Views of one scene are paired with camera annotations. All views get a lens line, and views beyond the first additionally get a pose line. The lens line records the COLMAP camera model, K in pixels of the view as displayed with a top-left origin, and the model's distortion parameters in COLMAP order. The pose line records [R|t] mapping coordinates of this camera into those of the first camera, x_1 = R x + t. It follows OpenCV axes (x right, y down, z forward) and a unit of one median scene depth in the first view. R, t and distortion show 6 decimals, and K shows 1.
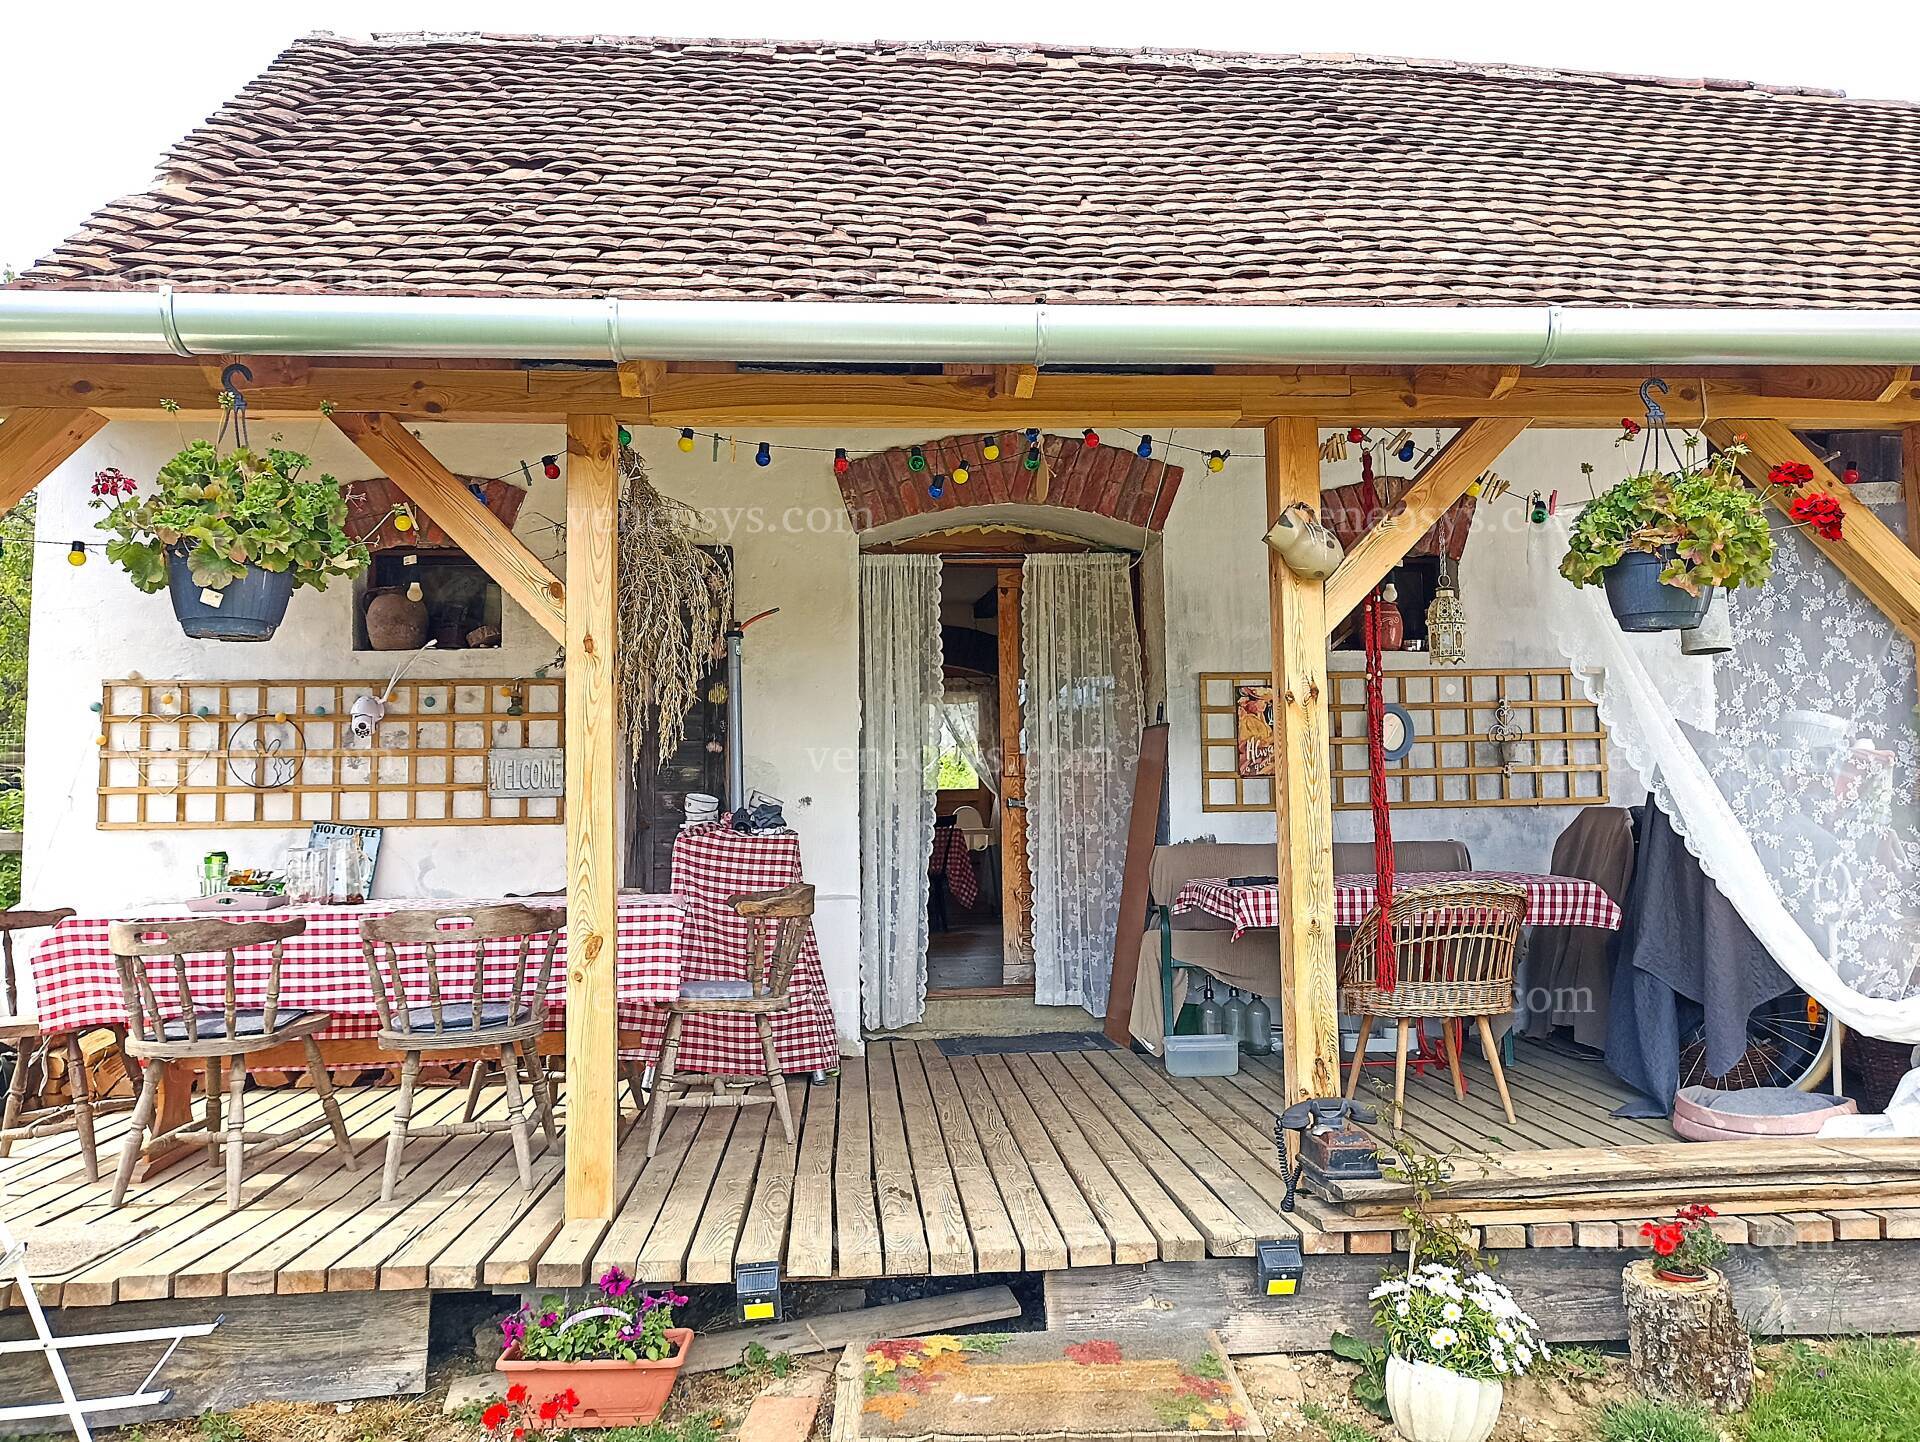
lens RADIAL K [[1458.1, 0, 963.5], [0, 1458.1, 731.5], [0, 0, 1]] dist [0.030475, -0.006785]
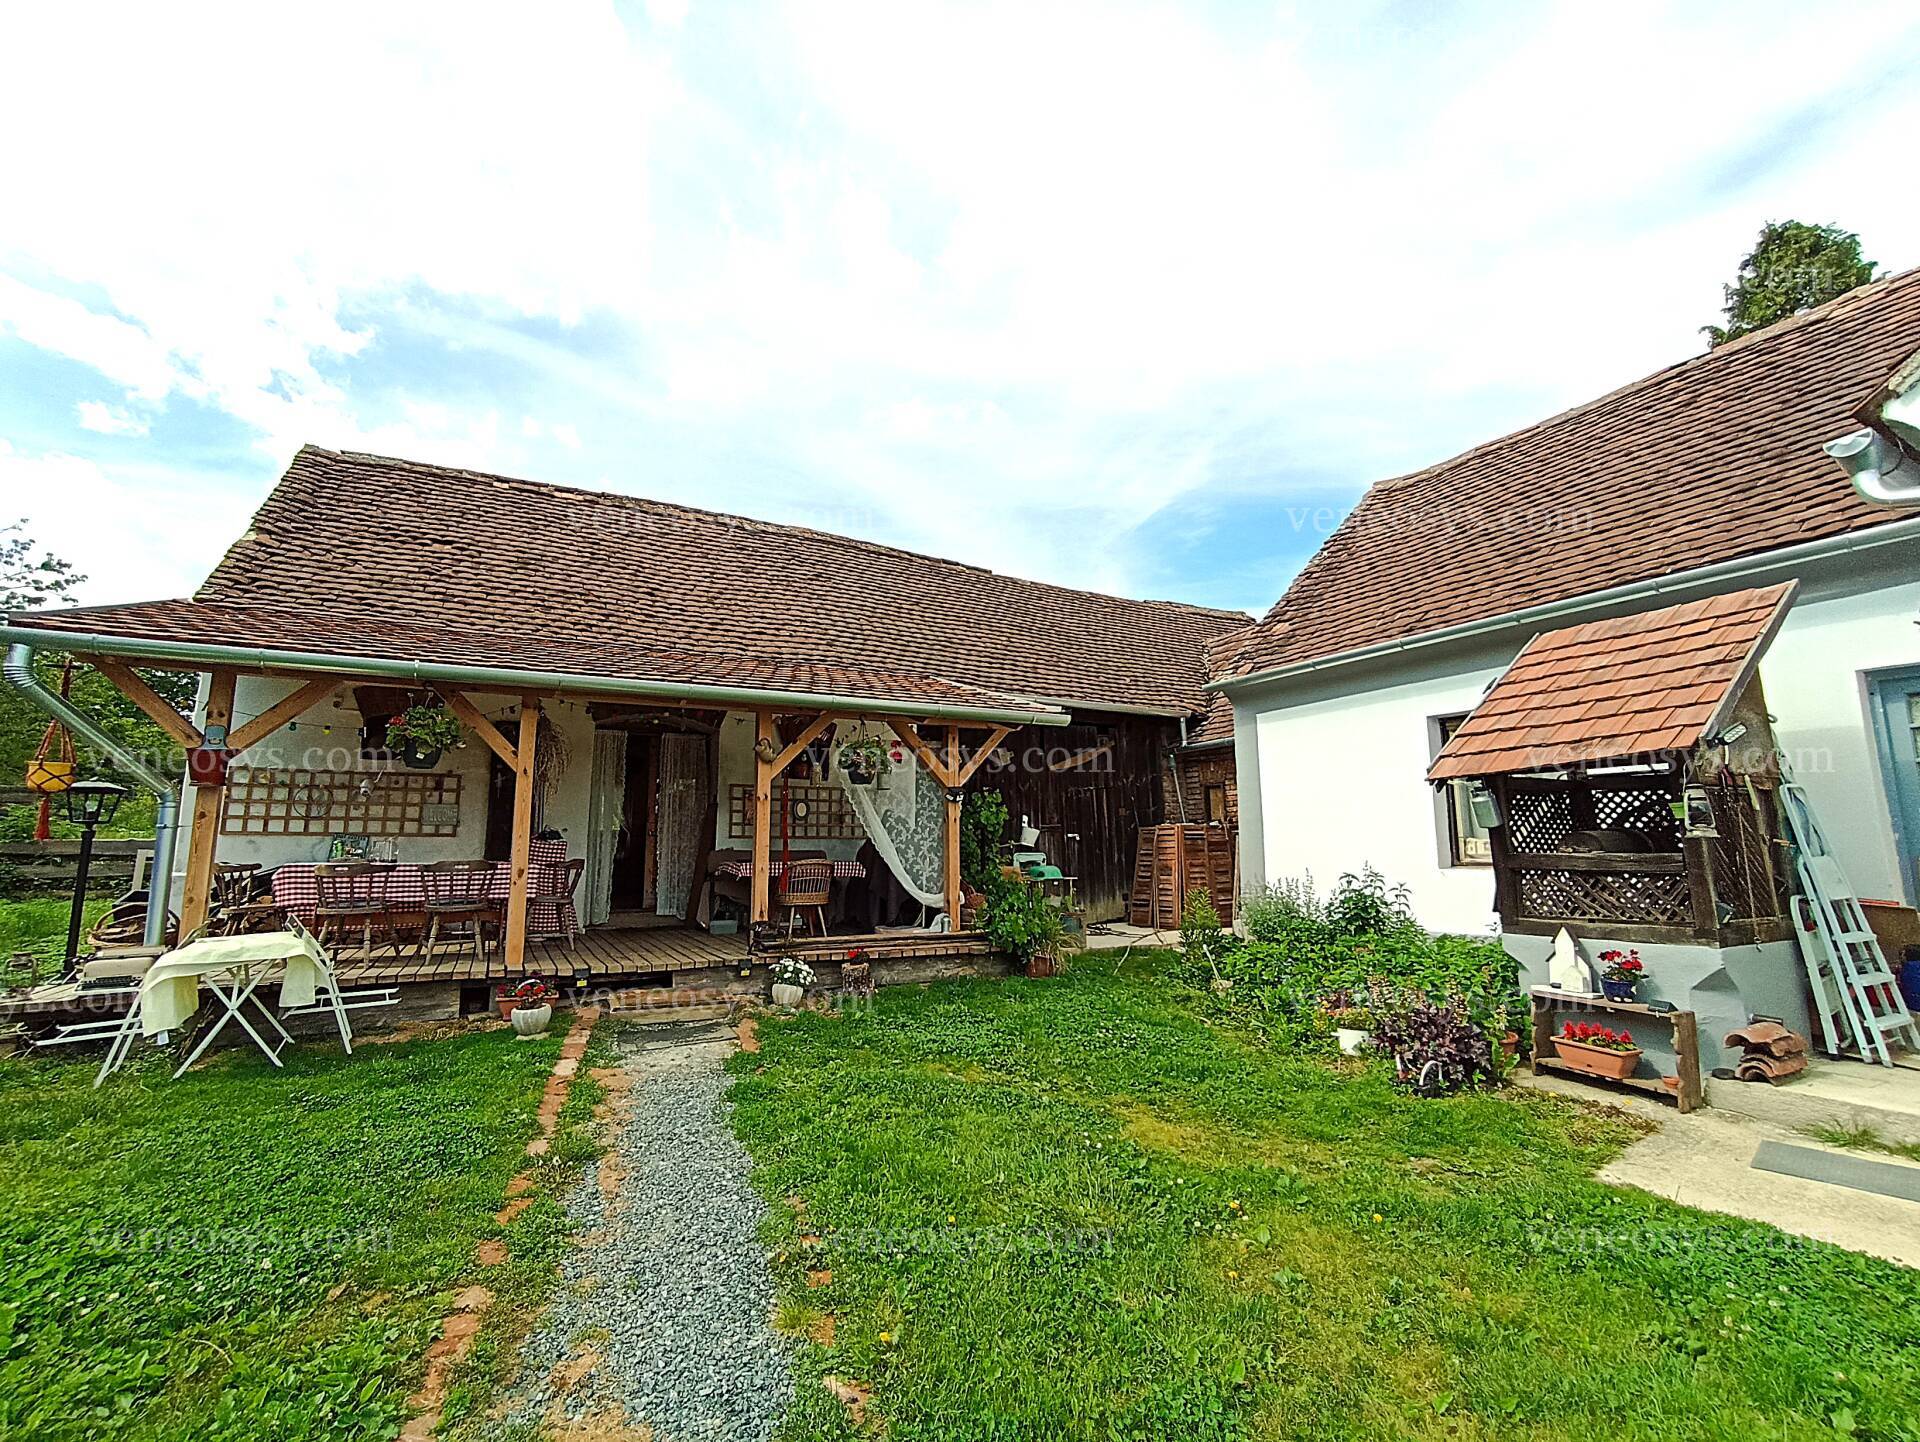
lens RADIAL K [[909.7, 0, 953.7], [0, 909.7, 718.0], [0, 0, 1]] dist [-0.021064, 0.019989]
pose [[0.918793, 0.072238, 0.388075, -0.115792], [-0.035035, 0.994156, -0.102110, -0.006610], [-0.393183, 0.080222, 0.915954, -0.681391]]
